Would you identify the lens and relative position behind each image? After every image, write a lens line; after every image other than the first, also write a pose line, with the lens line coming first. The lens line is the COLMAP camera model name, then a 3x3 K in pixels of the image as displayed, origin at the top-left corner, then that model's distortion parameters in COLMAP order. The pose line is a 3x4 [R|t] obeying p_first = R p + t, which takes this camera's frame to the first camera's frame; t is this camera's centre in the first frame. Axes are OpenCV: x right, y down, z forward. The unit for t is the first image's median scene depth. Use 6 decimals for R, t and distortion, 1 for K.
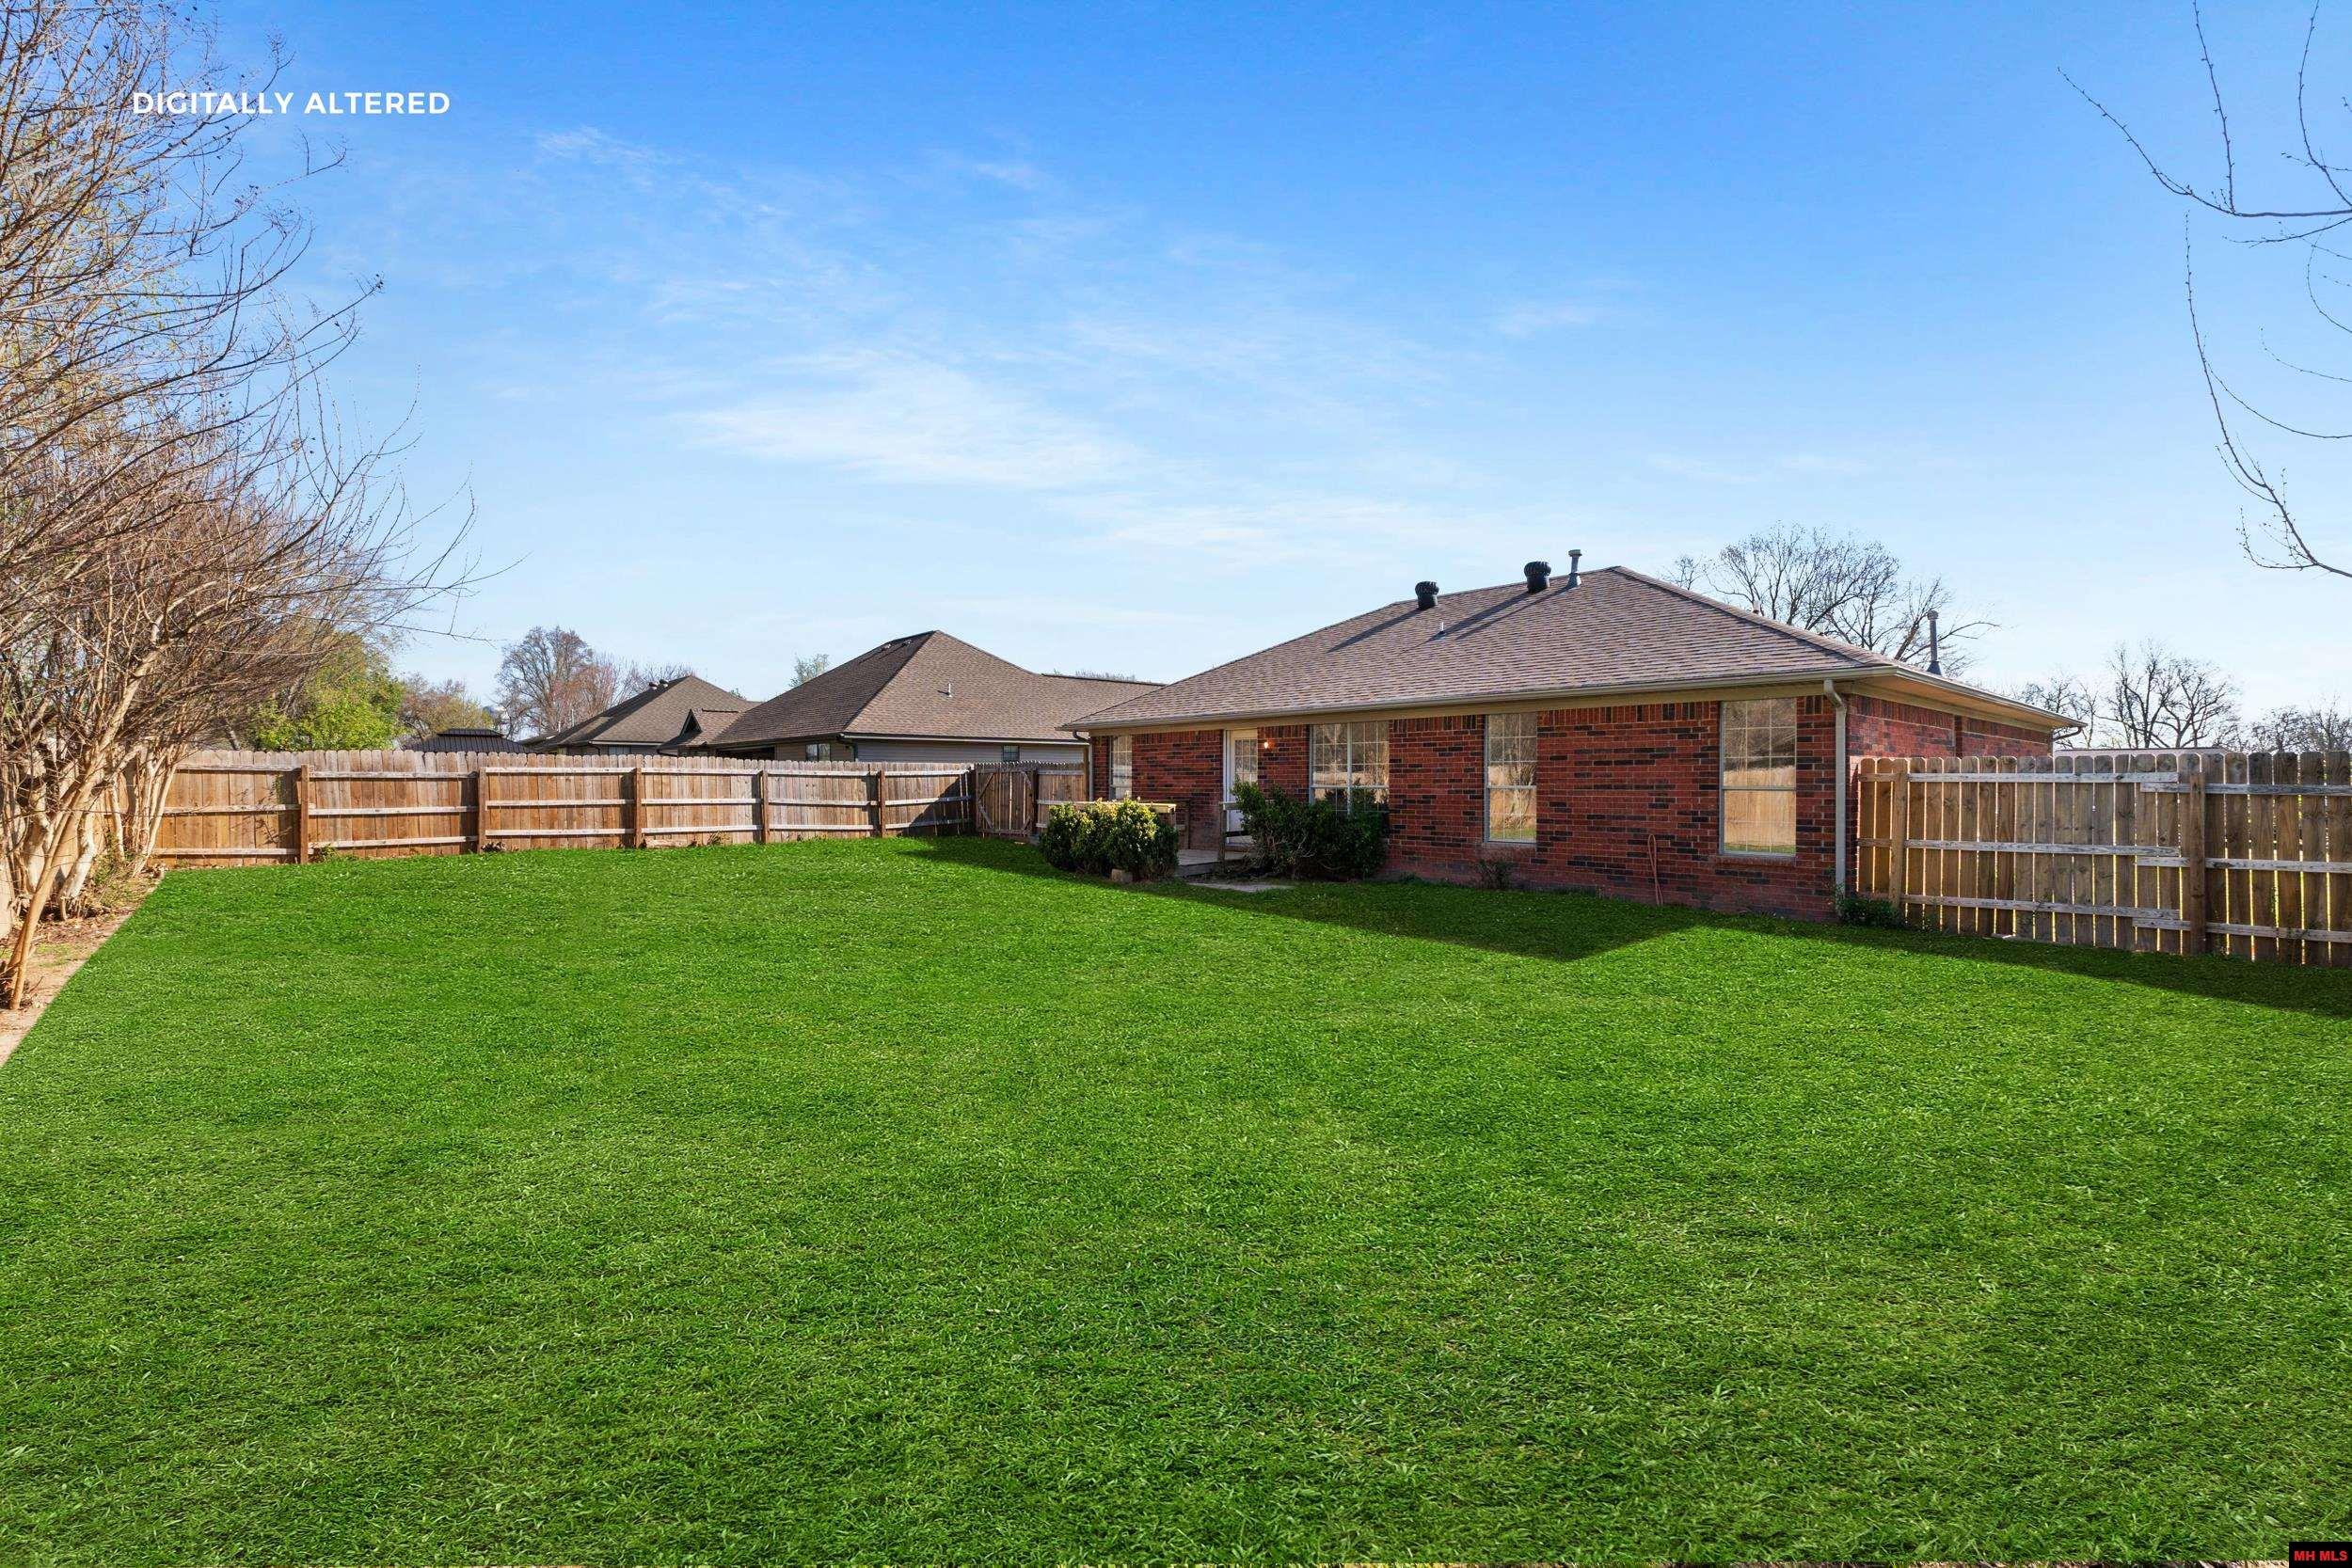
lens RADIAL K [[1007.6, 0, 1172.4], [0, 1007.6, 784.8], [0, 0, 1]] dist [-0.001764, -0.001480]
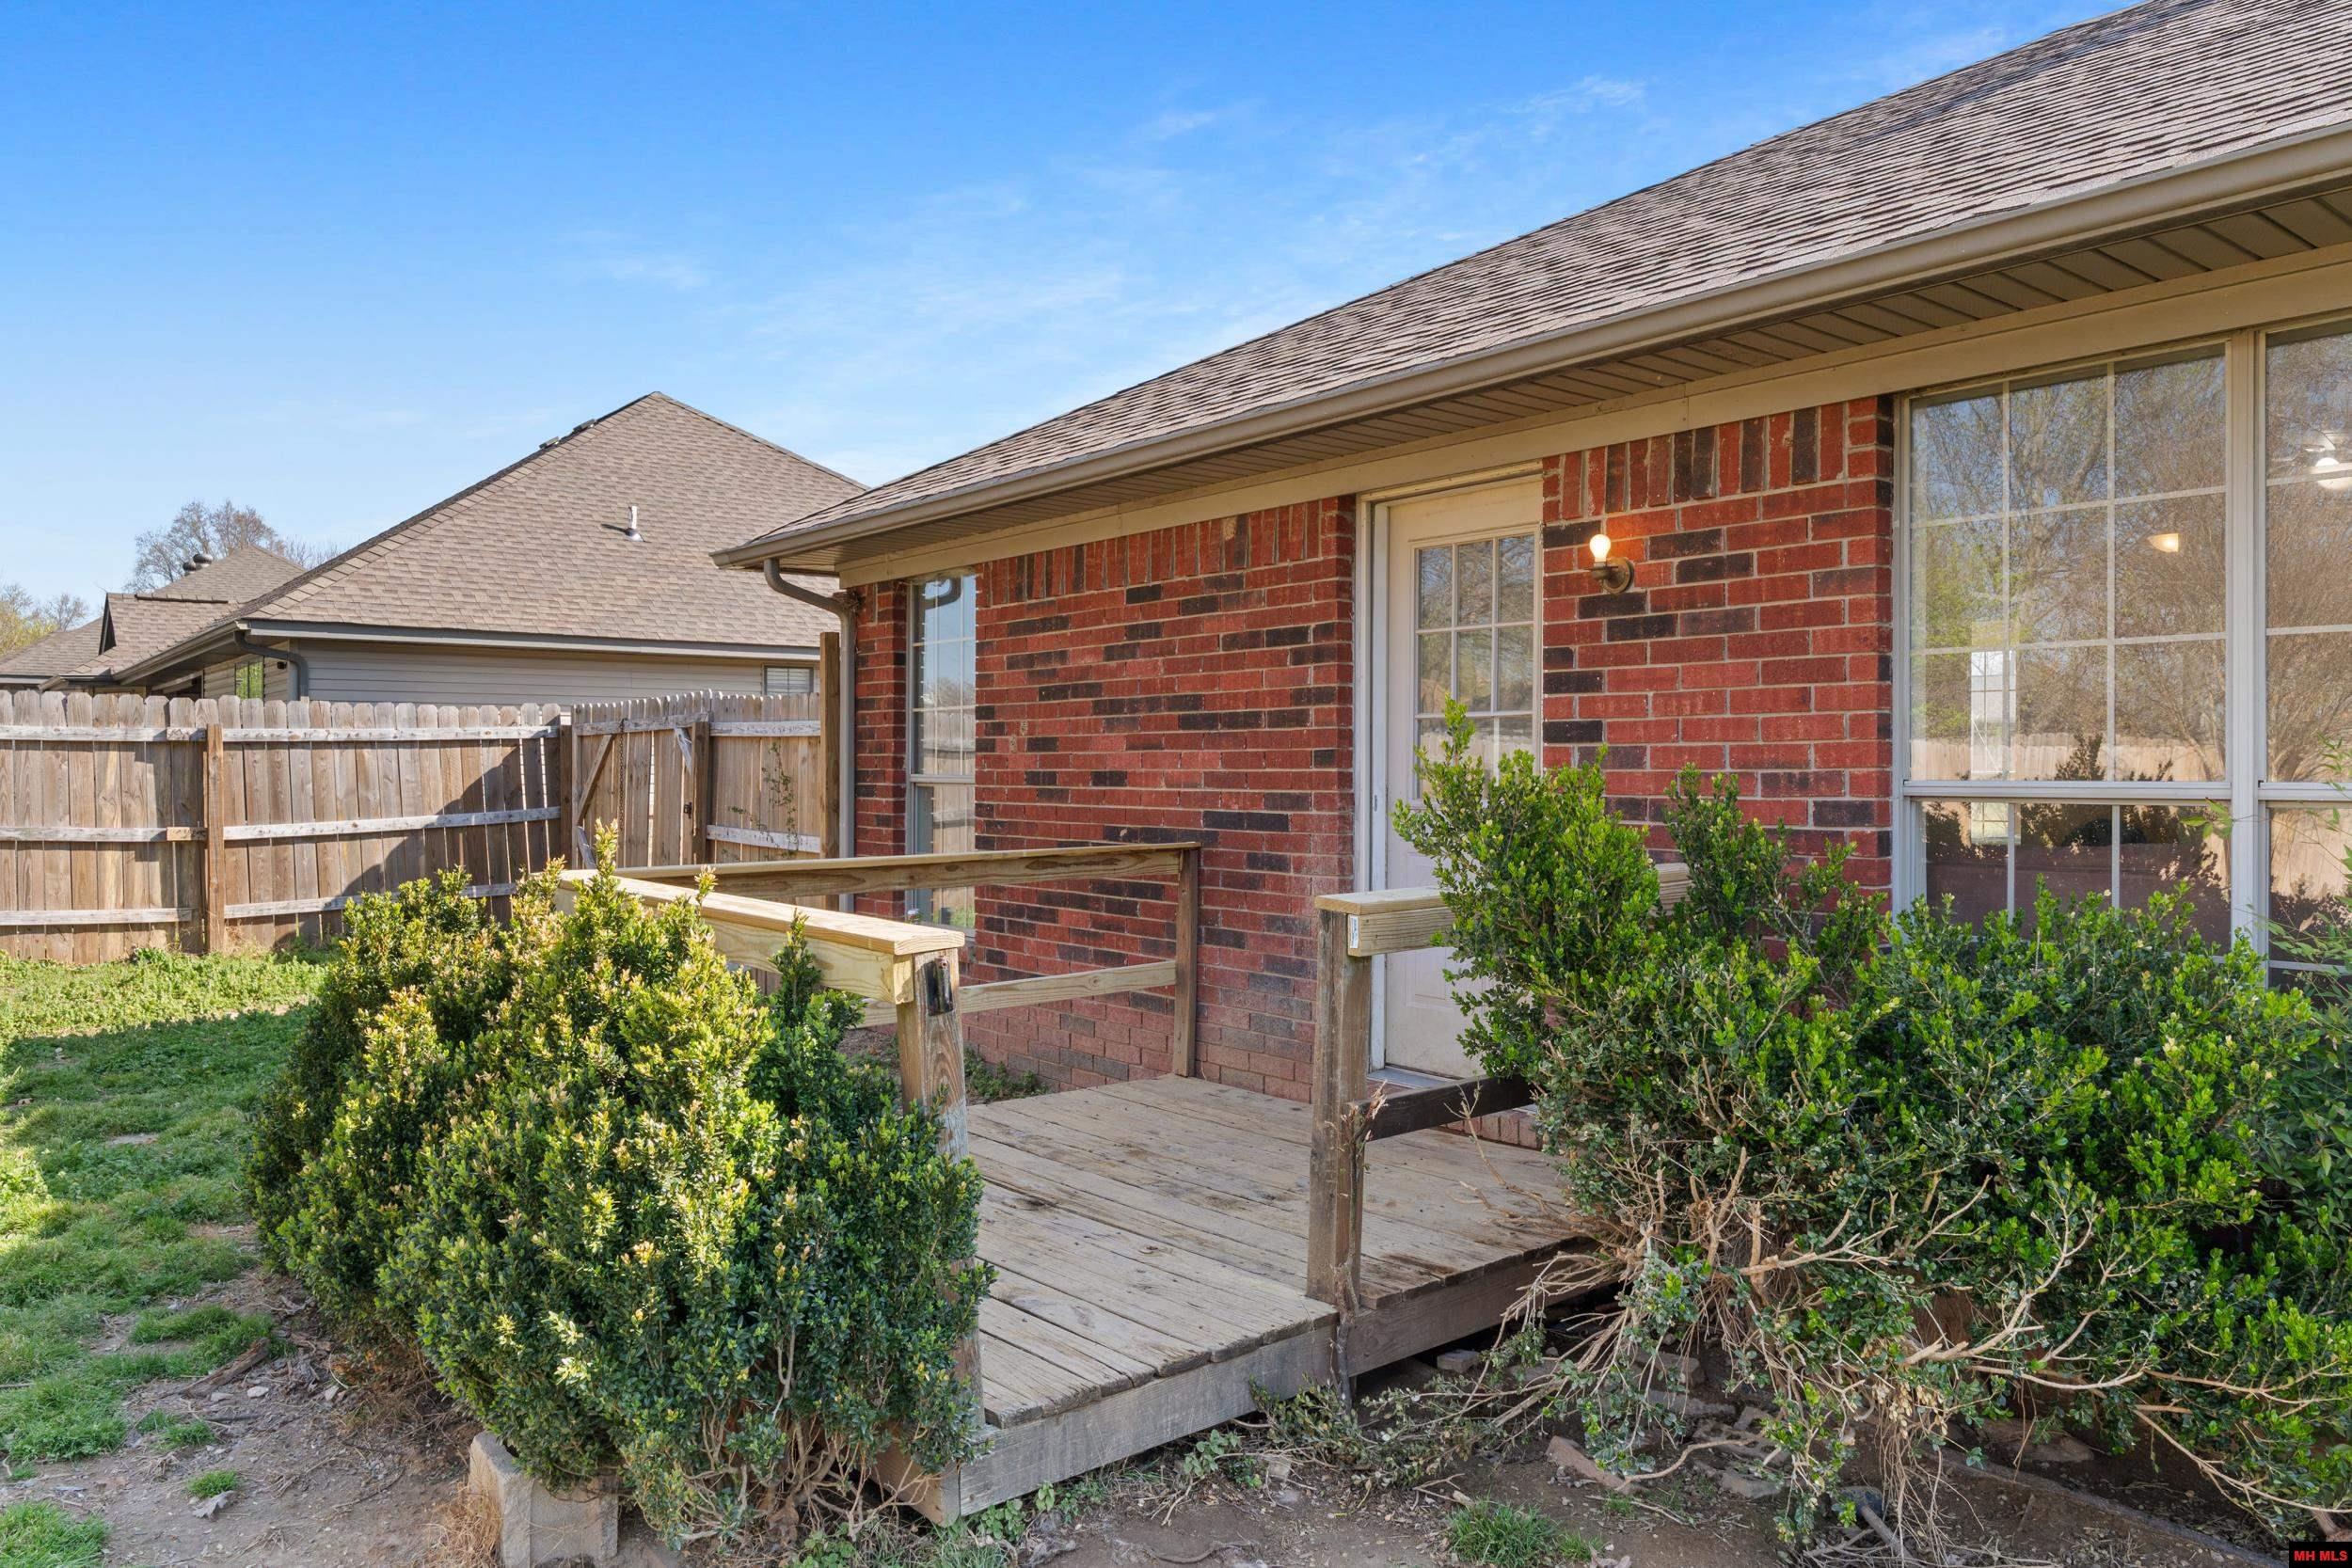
lens RADIAL K [[1600.2, 0, 1179.7], [0, 1600.2, 777.0], [0, 0, 1]] dist [-0.001030, -0.000133]
pose [[0.997822, 0.004127, -0.065835, 0.032252], [-0.004067, 0.999991, 0.001049, -0.000245], [0.065839, -0.000779, 0.997830, 0.597533]]
